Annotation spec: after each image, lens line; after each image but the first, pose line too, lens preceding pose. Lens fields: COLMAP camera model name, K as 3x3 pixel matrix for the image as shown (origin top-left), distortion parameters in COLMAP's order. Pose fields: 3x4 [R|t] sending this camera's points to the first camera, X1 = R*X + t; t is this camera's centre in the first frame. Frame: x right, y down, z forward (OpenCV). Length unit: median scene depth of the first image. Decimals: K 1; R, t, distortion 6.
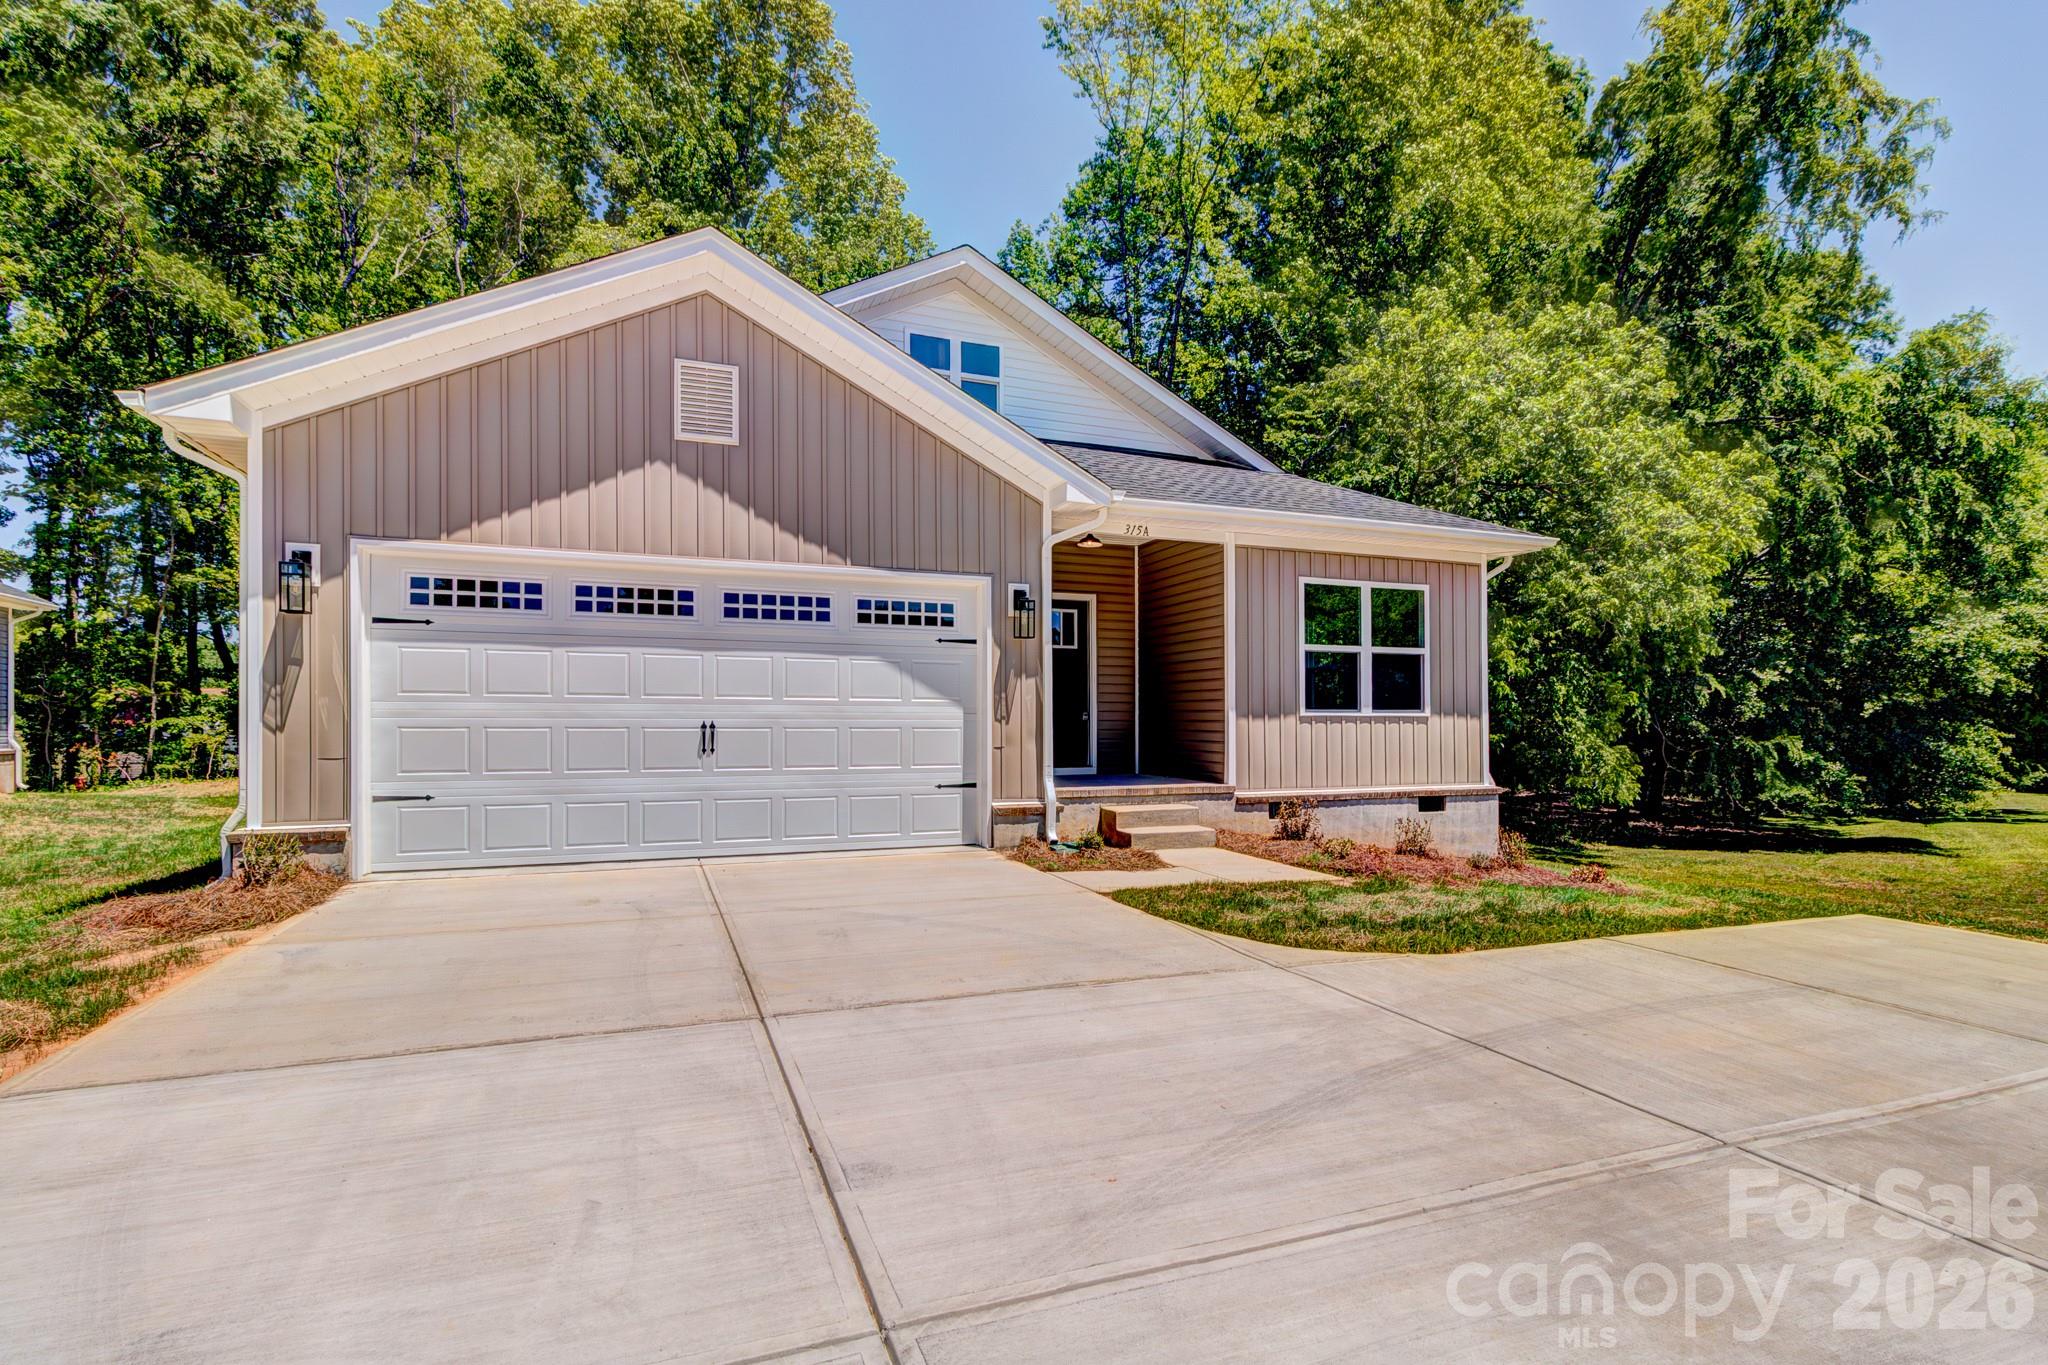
lens RADIAL K [[992.5, 0, 1025.8], [0, 992.5, 713.5], [0, 0, 1]] dist [0.002081, 0.000973]
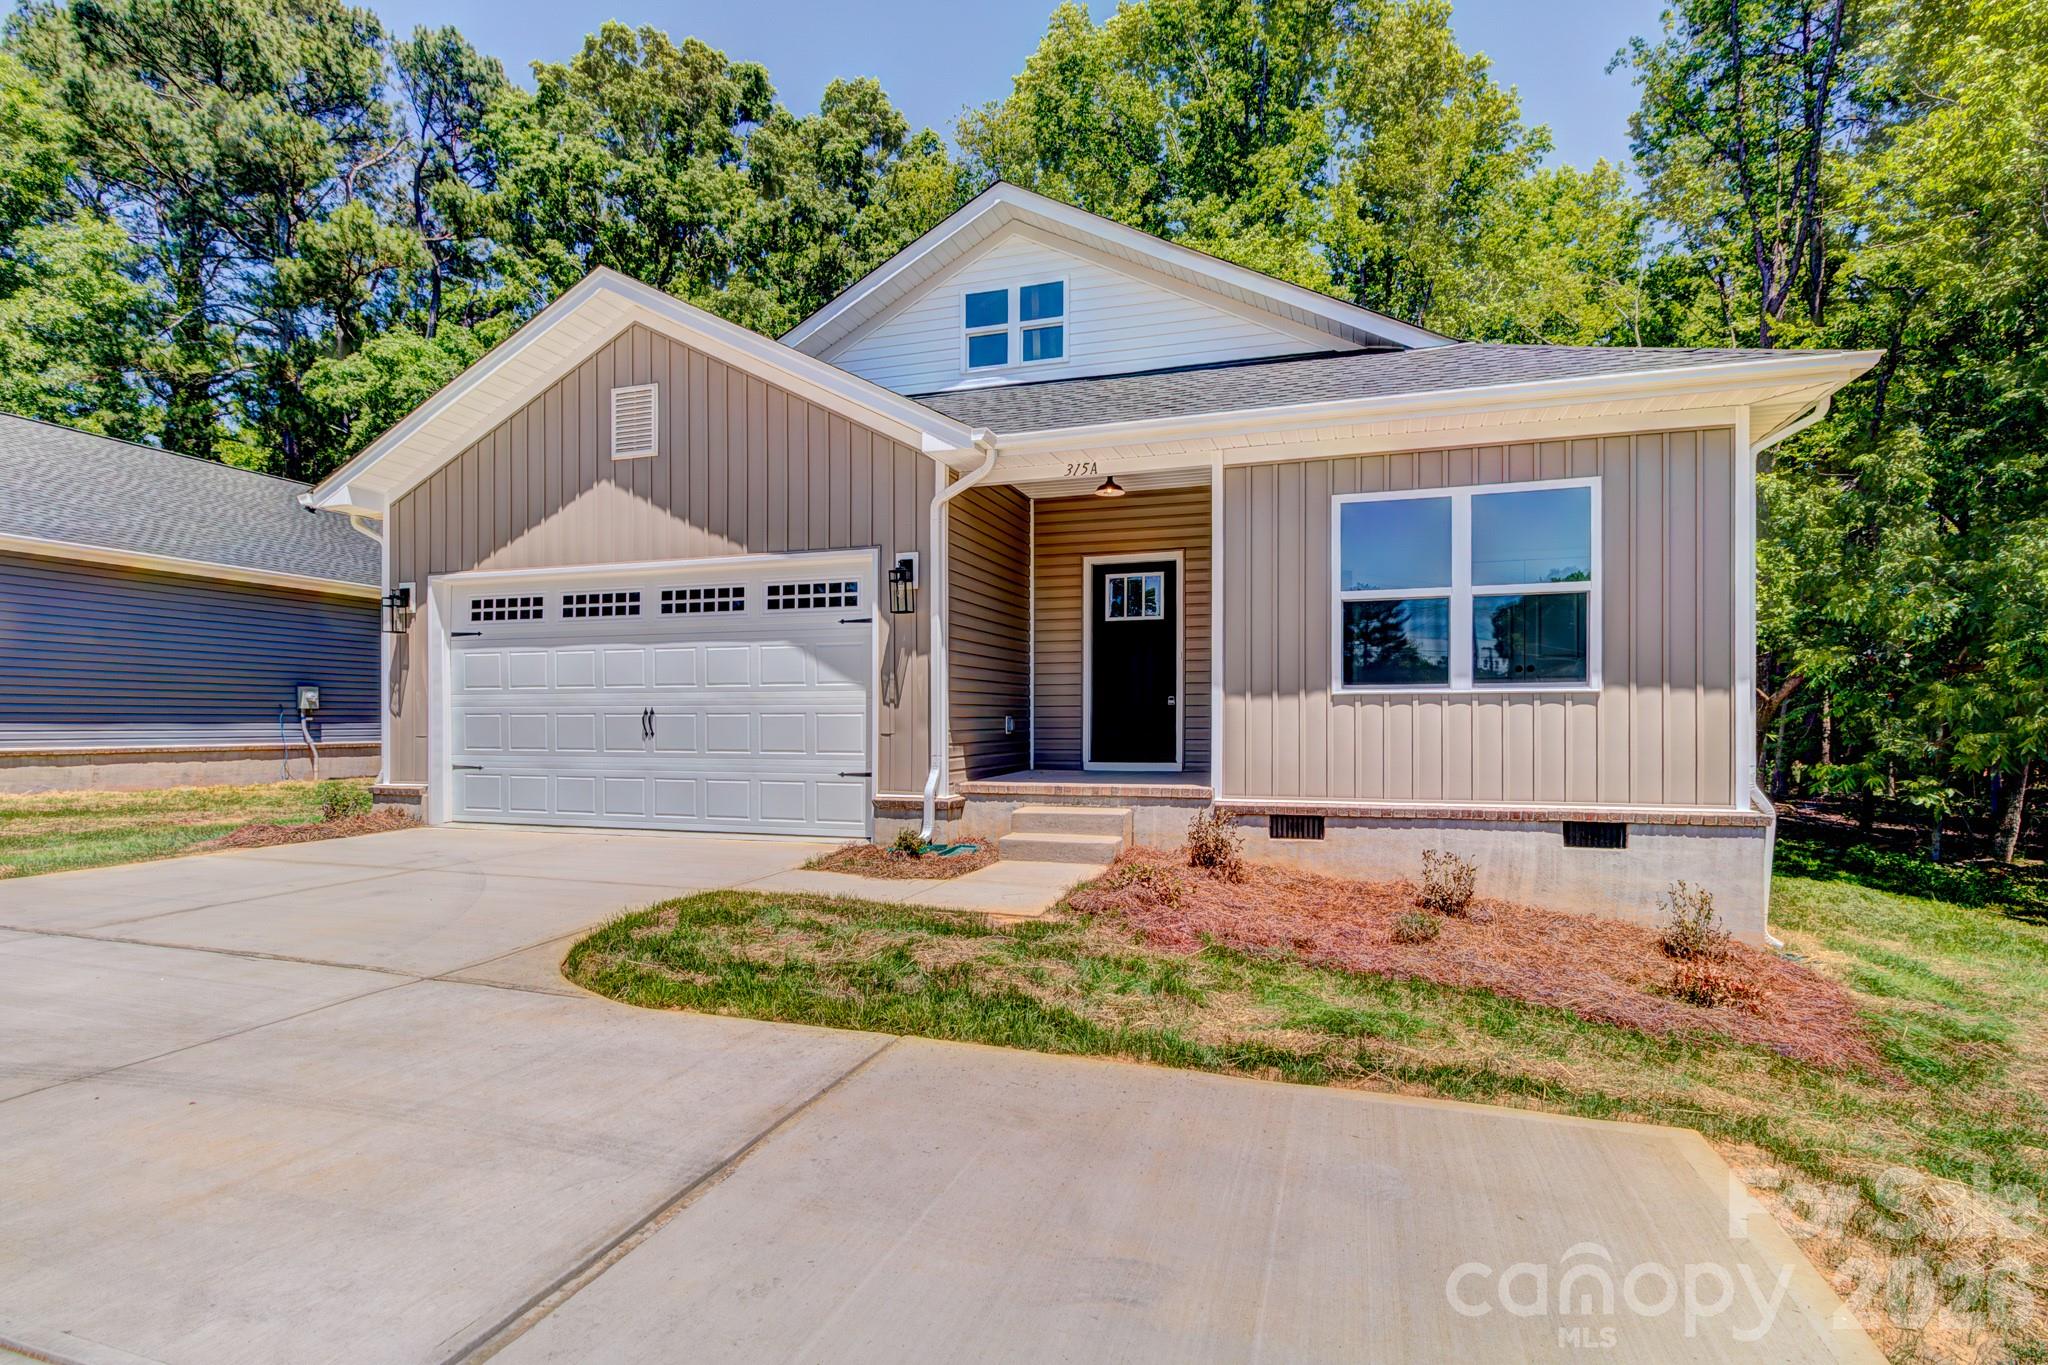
lens RADIAL K [[1023.1, 0, 1022.3], [0, 1023.1, 714.3], [0, 0, 1]] dist [0.001494, -0.000189]
pose [[0.763700, -0.006119, -0.645543, 0.679058], [0.008862, 0.999960, 0.001007, 0.016148], [0.645511, -0.006490, 0.763724, 0.361883]]
